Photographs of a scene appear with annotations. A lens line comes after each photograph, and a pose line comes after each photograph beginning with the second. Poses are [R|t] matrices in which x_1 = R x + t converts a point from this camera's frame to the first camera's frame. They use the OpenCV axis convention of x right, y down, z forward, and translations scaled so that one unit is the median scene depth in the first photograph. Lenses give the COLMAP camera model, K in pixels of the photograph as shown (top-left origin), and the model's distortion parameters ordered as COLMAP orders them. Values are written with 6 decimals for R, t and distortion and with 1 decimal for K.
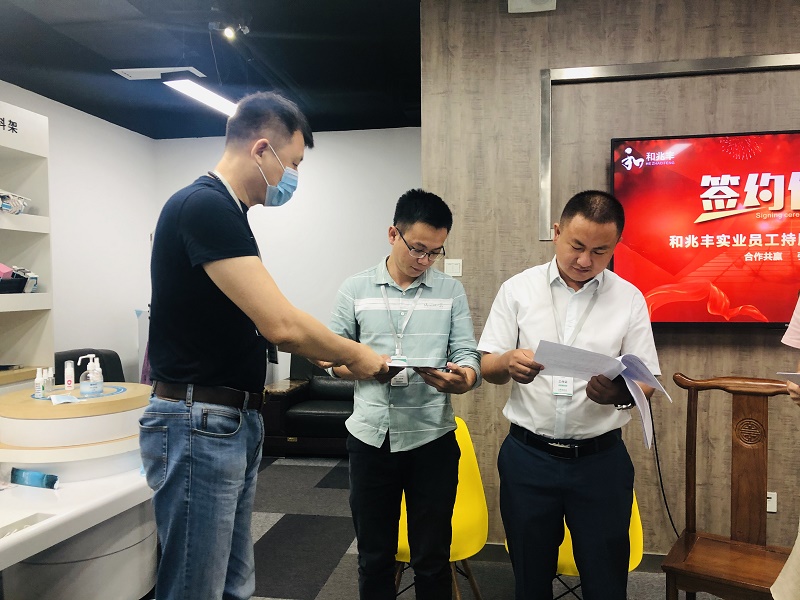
lens RADIAL K [[662.7, 0, 401.5], [0, 662.7, 303.6], [0, 0, 1]] dist [0.028479, -0.017658]
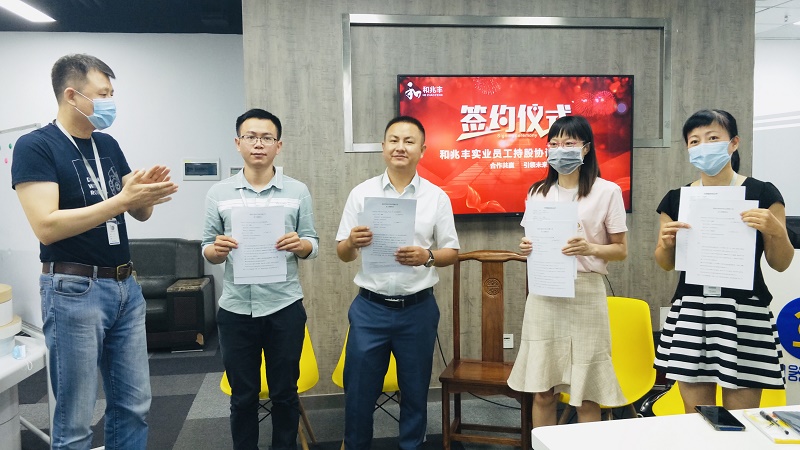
lens RADIAL K [[710.9, 0, 390.1], [0, 710.9, 228.5], [0, 0, 1]] dist [0.159913, -0.365812]
pose [[0.949915, -0.031744, 0.310891, -0.146314], [0.018540, 0.998800, 0.045336, -0.010825], [-0.311957, -0.037302, 0.949364, -0.342832]]
